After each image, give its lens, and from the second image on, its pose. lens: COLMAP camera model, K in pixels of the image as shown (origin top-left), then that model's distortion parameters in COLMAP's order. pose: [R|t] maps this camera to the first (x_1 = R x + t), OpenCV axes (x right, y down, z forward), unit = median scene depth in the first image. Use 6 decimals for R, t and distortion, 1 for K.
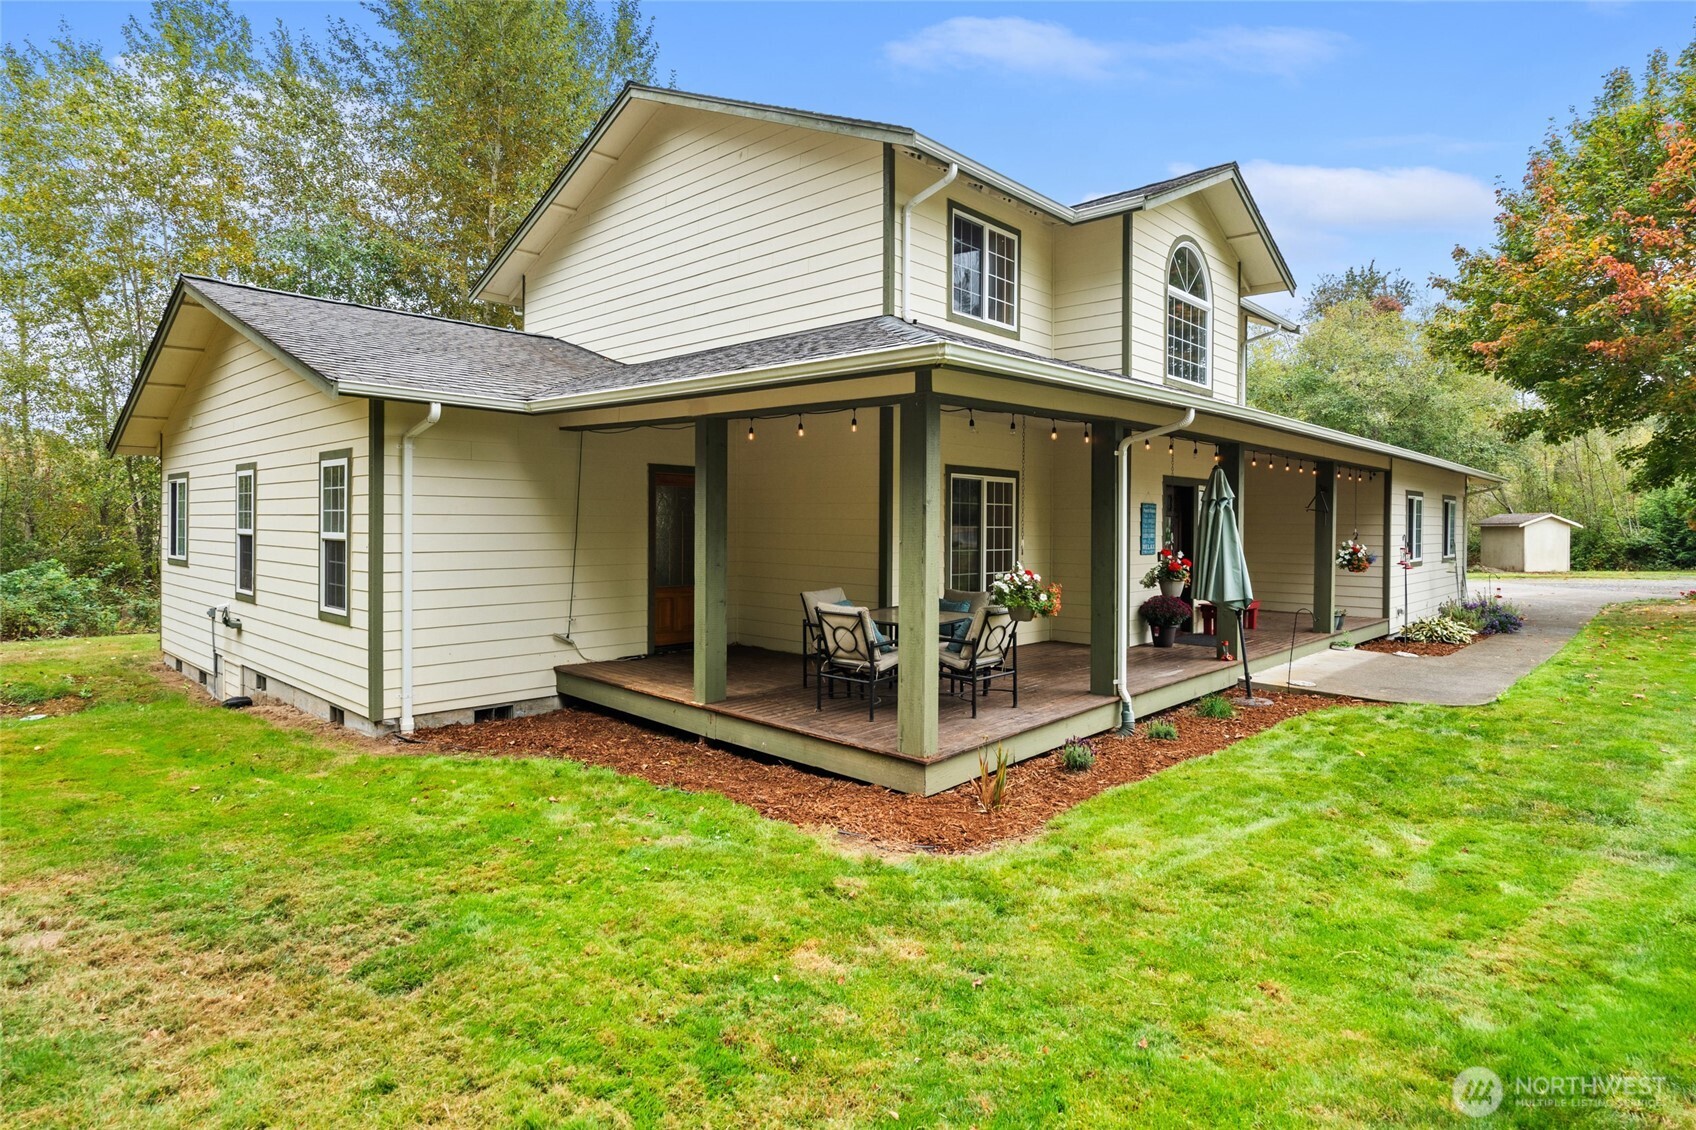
lens RADIAL K [[909.0, 0, 845.4], [0, 909.0, 515.5], [0, 0, 1]] dist [-0.000214, 0.000077]
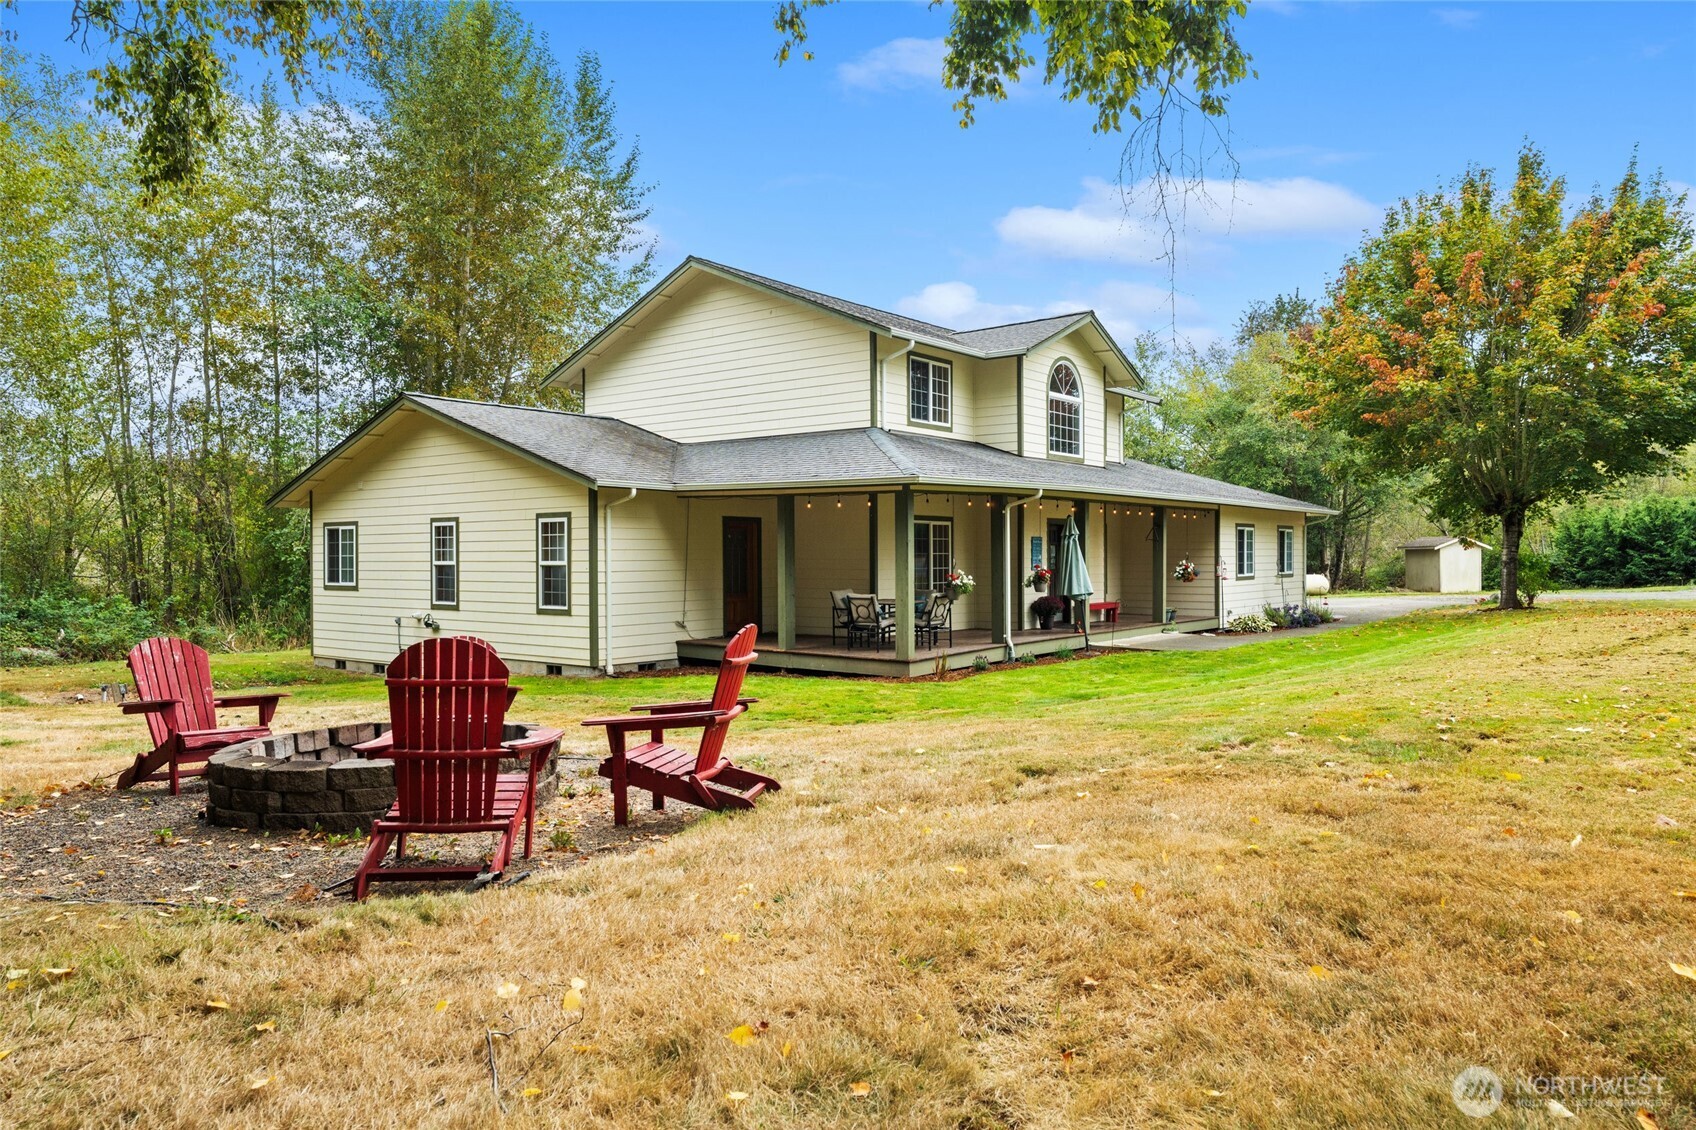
lens RADIAL K [[1152.6, 0, 848.0], [0, 1152.6, 565.0], [0, 0, 1]] dist [0.000795, 0.000011]
pose [[0.995766, -0.013519, 0.090925, -0.169157], [0.011932, 0.999767, 0.017967, -0.005093], [-0.091147, -0.016806, 0.995696, -0.954534]]
